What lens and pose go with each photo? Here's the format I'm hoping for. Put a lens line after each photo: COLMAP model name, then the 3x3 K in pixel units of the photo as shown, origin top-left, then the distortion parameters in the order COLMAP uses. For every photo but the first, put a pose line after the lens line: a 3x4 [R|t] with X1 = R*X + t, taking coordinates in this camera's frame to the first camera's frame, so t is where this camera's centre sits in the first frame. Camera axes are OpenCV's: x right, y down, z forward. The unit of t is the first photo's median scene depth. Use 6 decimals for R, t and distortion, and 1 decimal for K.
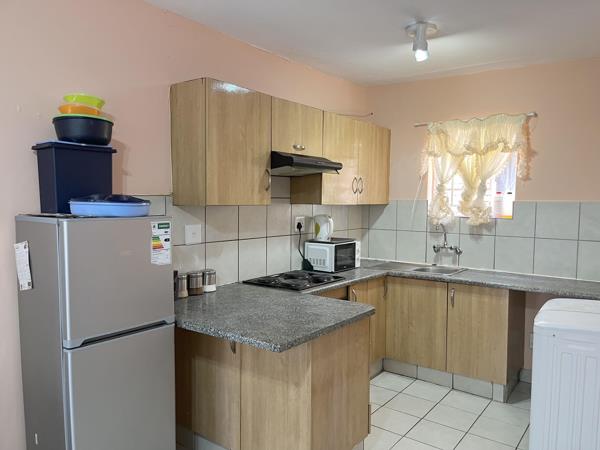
lens RADIAL K [[448.5, 0, 304.7], [0, 448.5, 226.7], [0, 0, 1]] dist [0.041707, -0.081887]
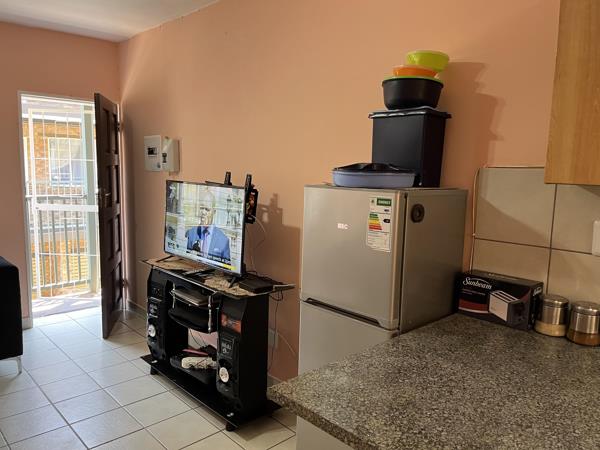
lens RADIAL K [[448.5, 0, 304.7], [0, 448.5, 226.7], [0, 0, 1]] dist [0.041707, -0.081887]
pose [[-0.138807, 0.119896, -0.983035, 0.288103], [-0.094646, 0.986494, 0.133682, -0.030680], [0.985786, 0.111596, -0.125584, 0.578990]]
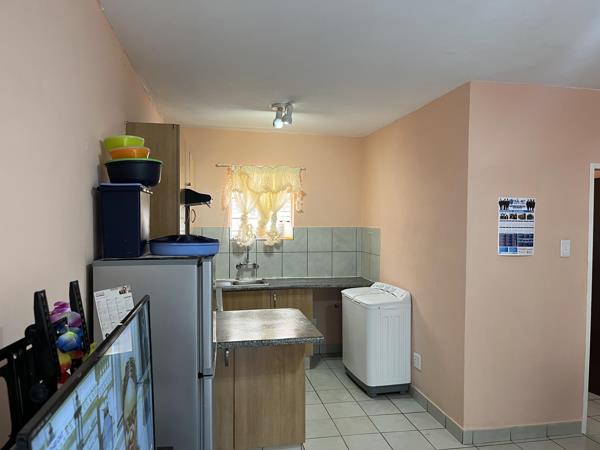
lens RADIAL K [[448.5, 0, 304.7], [0, 448.5, 226.7], [0, 0, 1]] dist [0.041707, -0.081887]
pose [[0.670954, -0.021005, 0.741202, -0.587120], [0.047892, 0.998739, -0.015050, -0.037202], [-0.739951, 0.045595, 0.671113, 0.028584]]
